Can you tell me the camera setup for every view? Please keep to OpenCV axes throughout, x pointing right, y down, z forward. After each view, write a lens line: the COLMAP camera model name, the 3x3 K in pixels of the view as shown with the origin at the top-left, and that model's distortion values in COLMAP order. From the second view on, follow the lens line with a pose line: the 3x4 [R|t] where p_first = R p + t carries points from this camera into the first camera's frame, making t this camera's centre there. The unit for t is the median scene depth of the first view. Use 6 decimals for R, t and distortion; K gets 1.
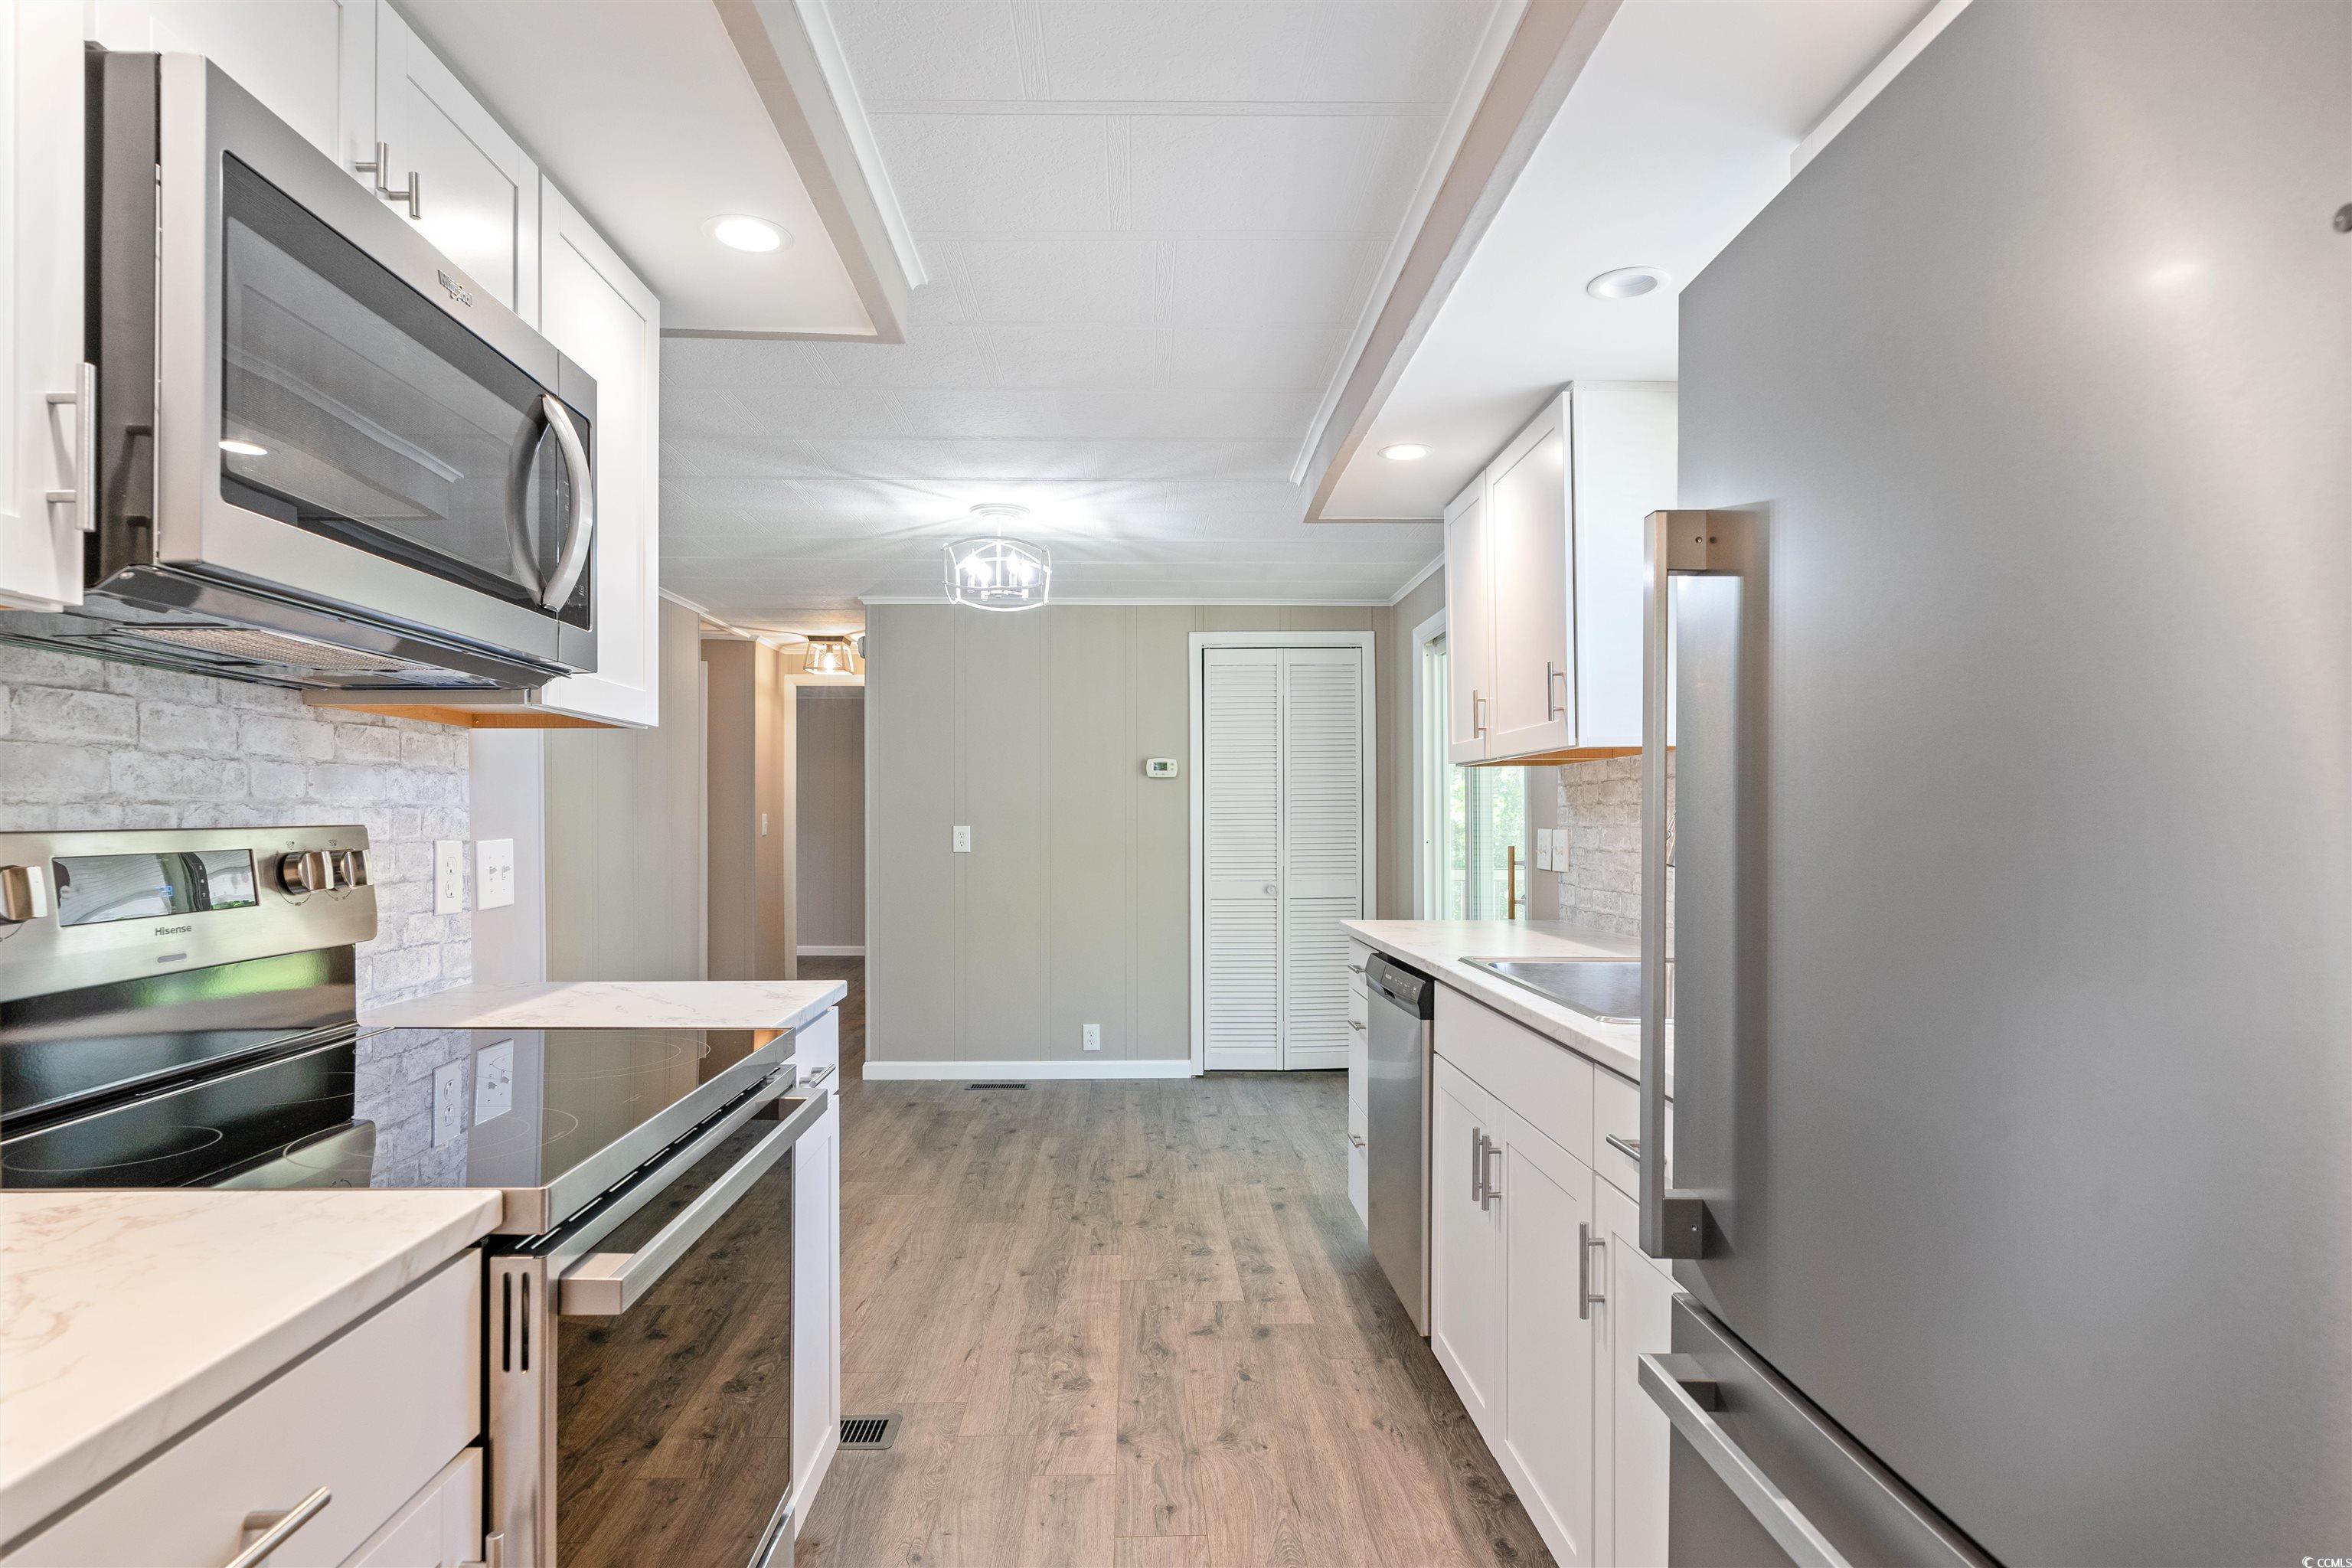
lens RADIAL K [[1262.7, 0, 1186.9], [0, 1262.7, 805.5], [0, 0, 1]] dist [-0.006980, 0.000016]
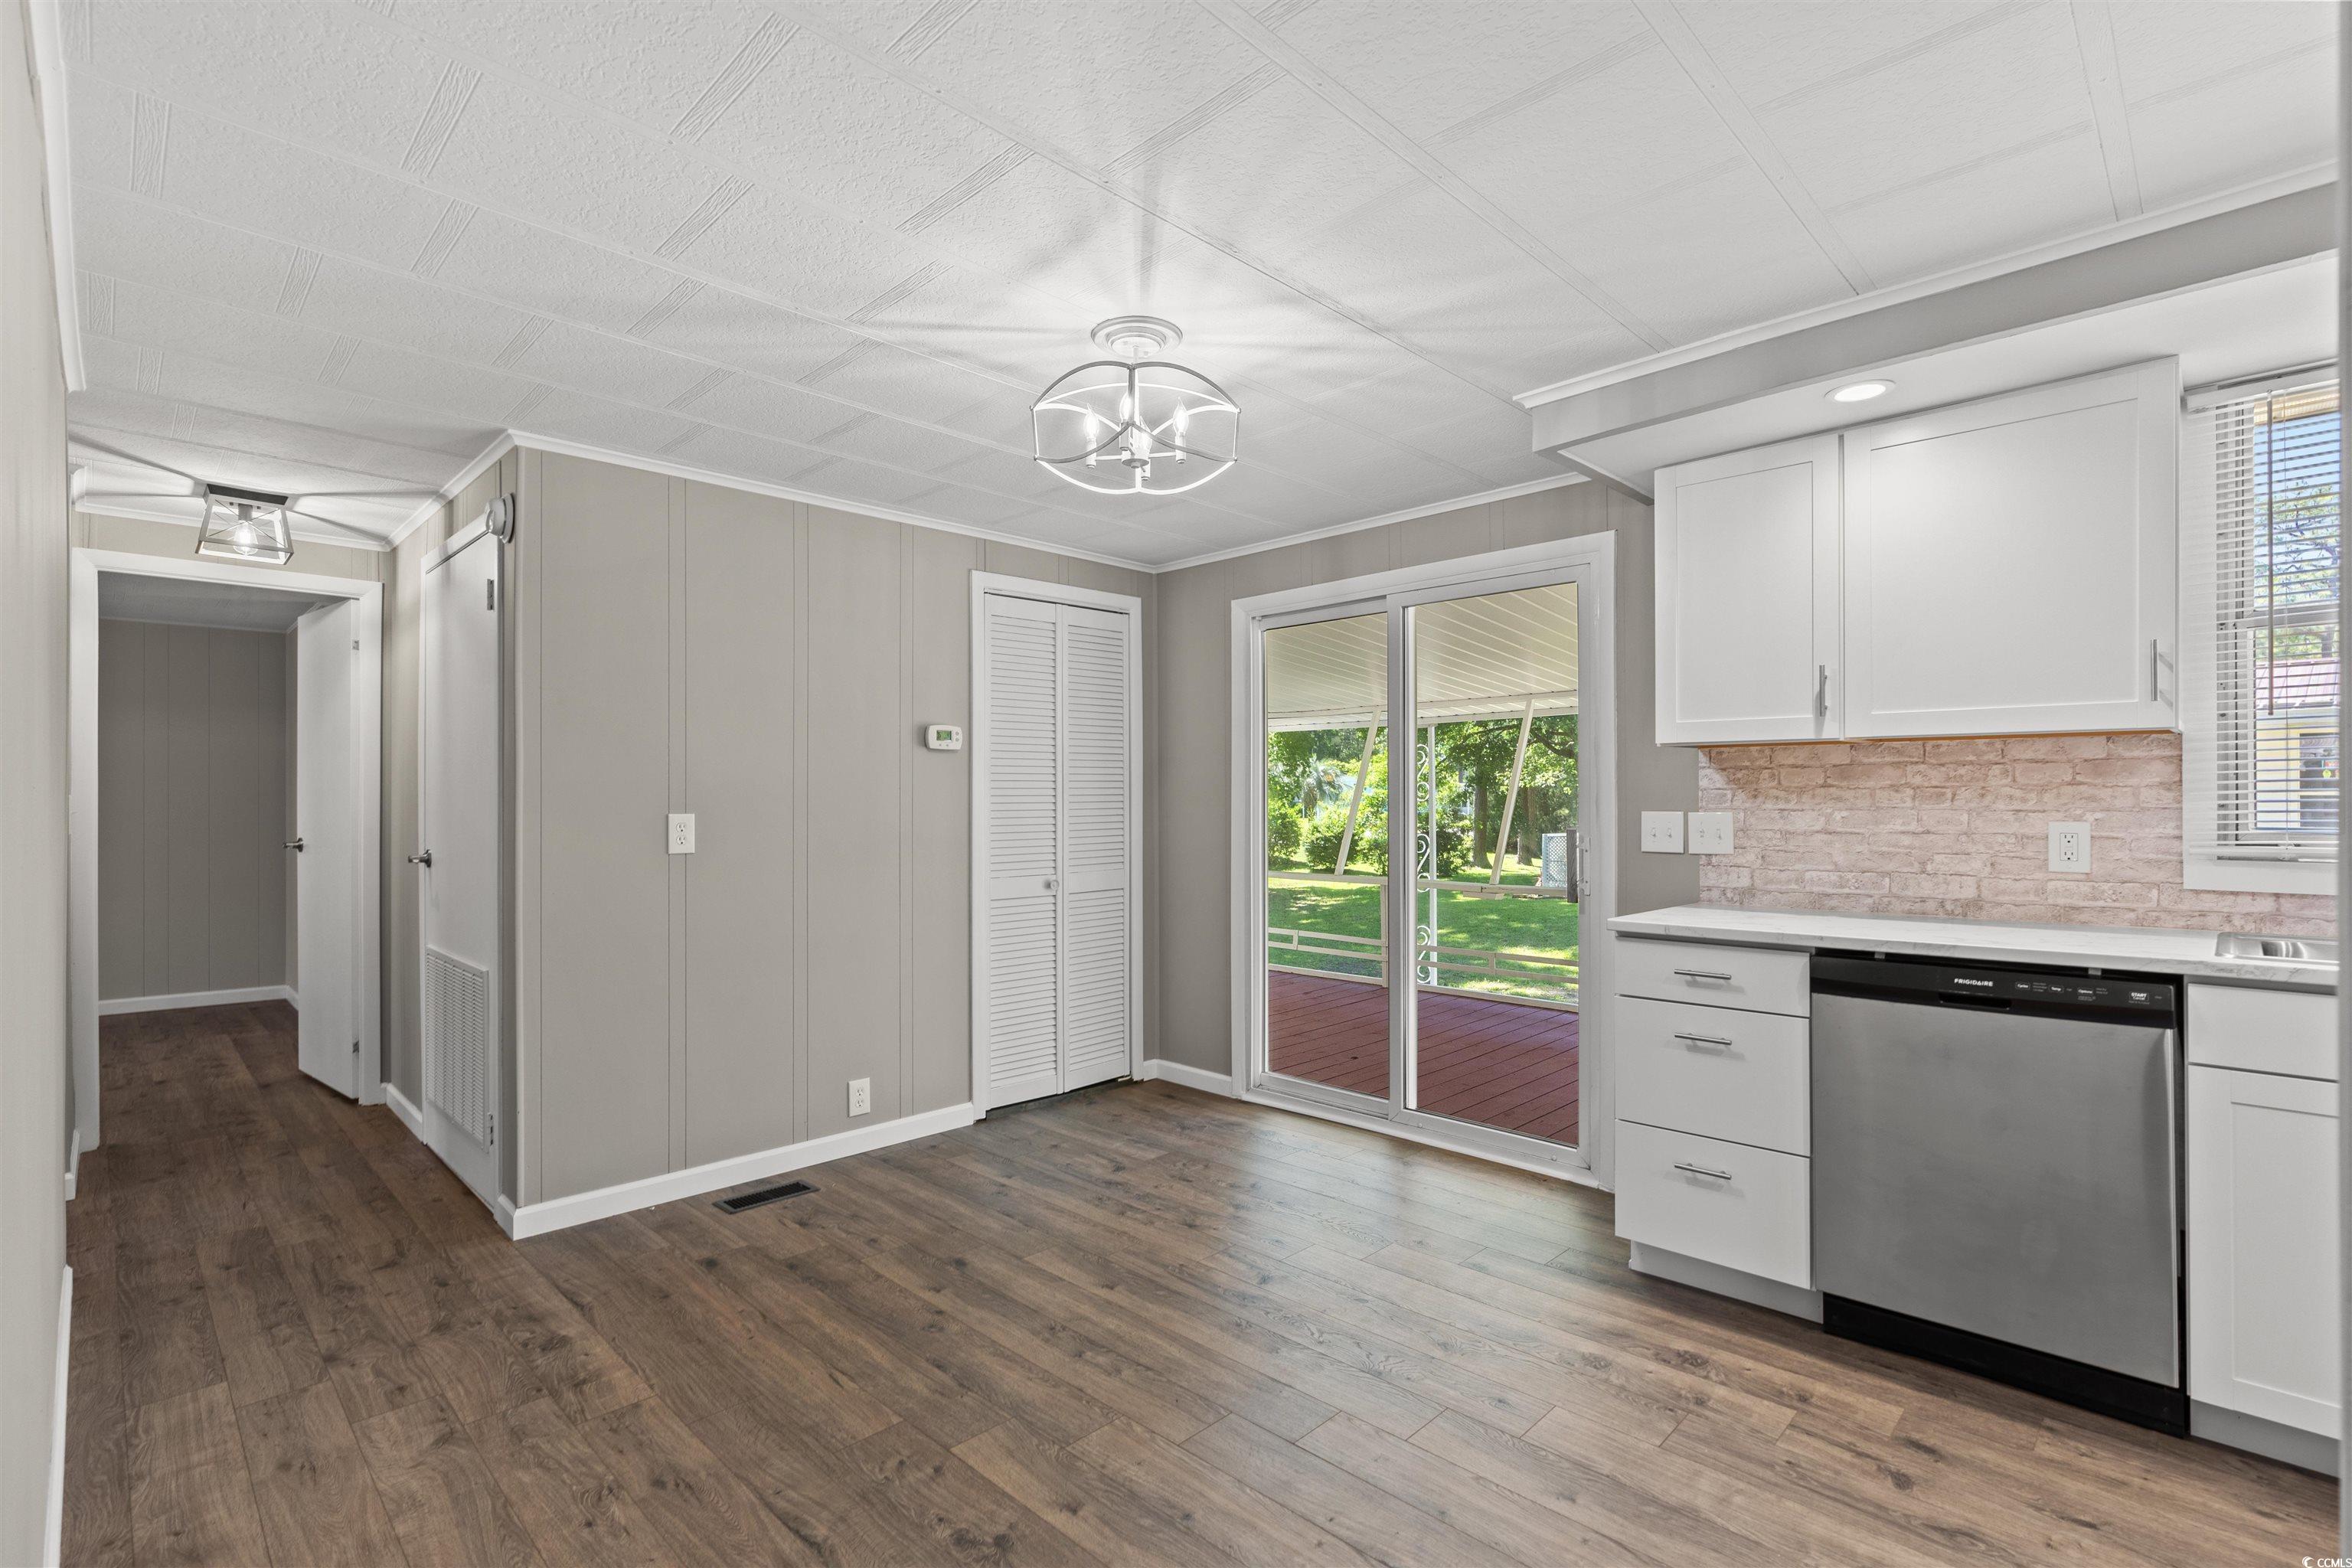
lens RADIAL K [[1076.7, 0, 1184.2], [0, 1076.7, 796.0], [0, 0, 1]] dist [-0.011131, 0.004286]
pose [[0.731744, 0.002170, 0.681576, -0.372422], [-0.005923, 0.999977, 0.003176, 0.003613], [-0.681553, -0.006361, 0.731741, 0.414923]]
